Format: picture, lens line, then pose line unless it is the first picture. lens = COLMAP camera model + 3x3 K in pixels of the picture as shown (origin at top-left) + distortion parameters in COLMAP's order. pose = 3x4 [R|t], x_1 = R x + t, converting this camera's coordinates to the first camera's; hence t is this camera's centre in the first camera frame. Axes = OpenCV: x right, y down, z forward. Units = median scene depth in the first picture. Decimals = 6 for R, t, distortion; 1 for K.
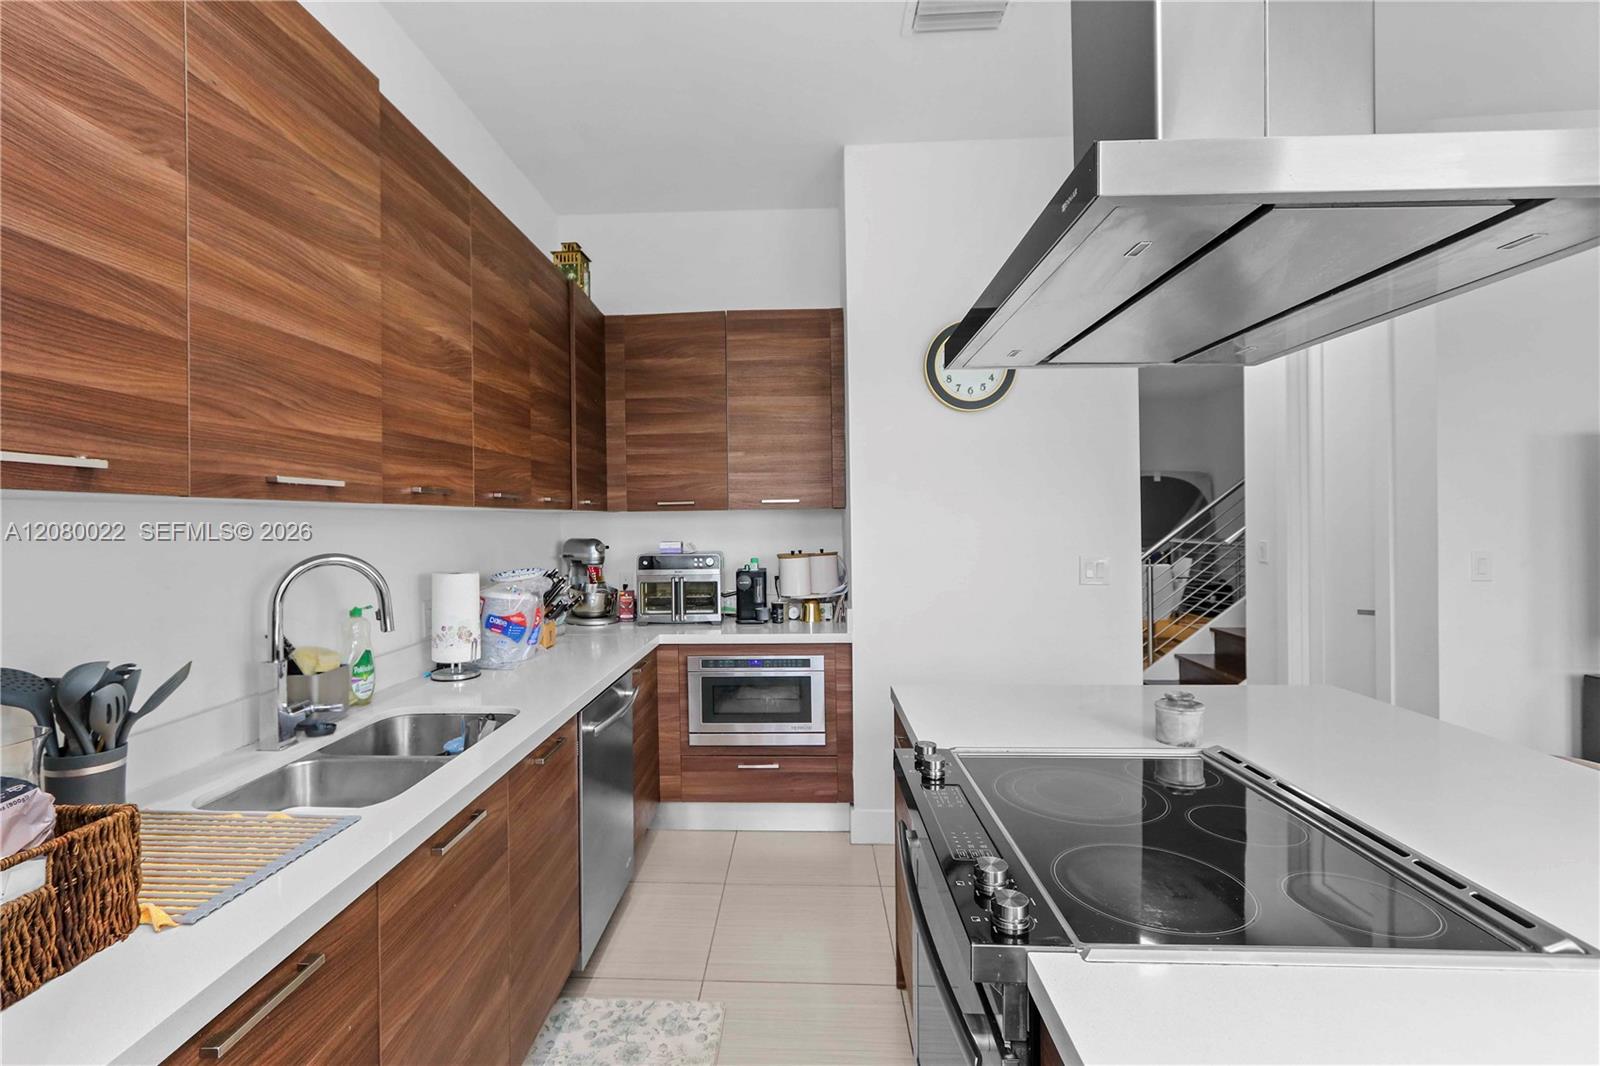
lens RADIAL K [[739.6, 0, 693.7], [0, 739.6, 524.9], [0, 0, 1]] dist [0.001804, -0.000477]
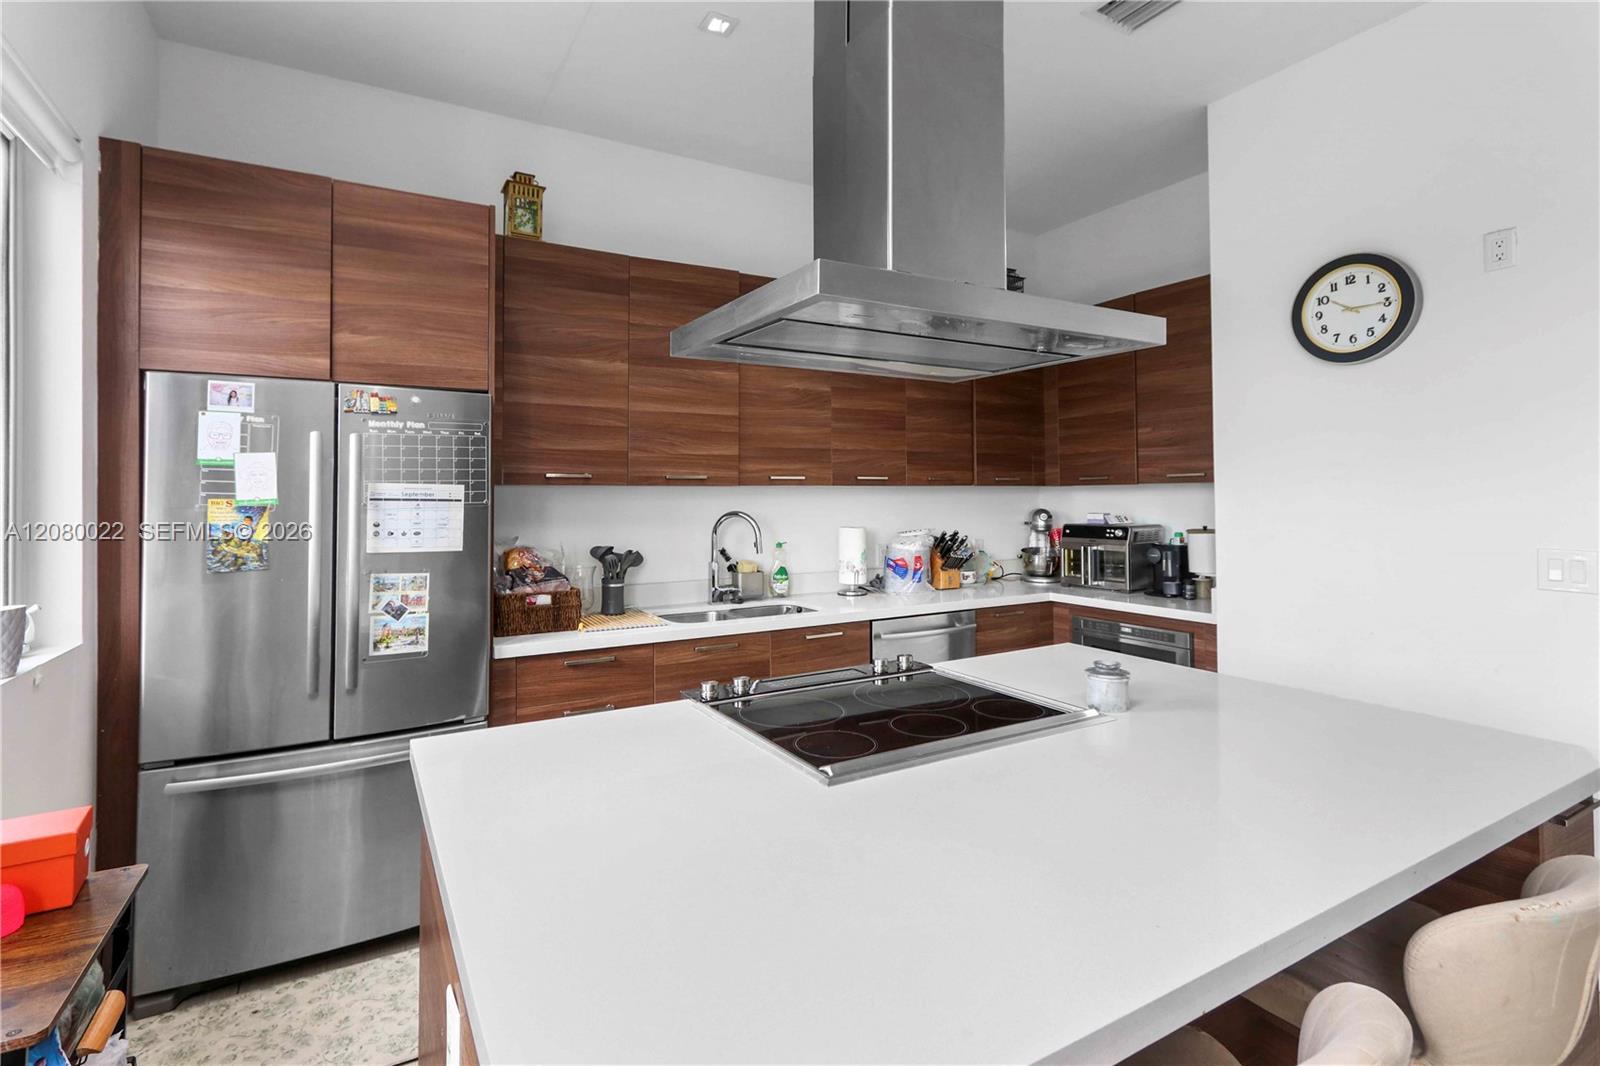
lens RADIAL K [[774.8, 0, 798.9], [0, 774.8, 478.9], [0, 0, 1]] dist [-0.001293, 0.000219]
pose [[0.538096, -0.011111, -0.842811, 0.920840], [-0.004930, 0.999855, -0.016329, -0.009677], [0.842869, 0.012942, 0.537962, 0.017973]]
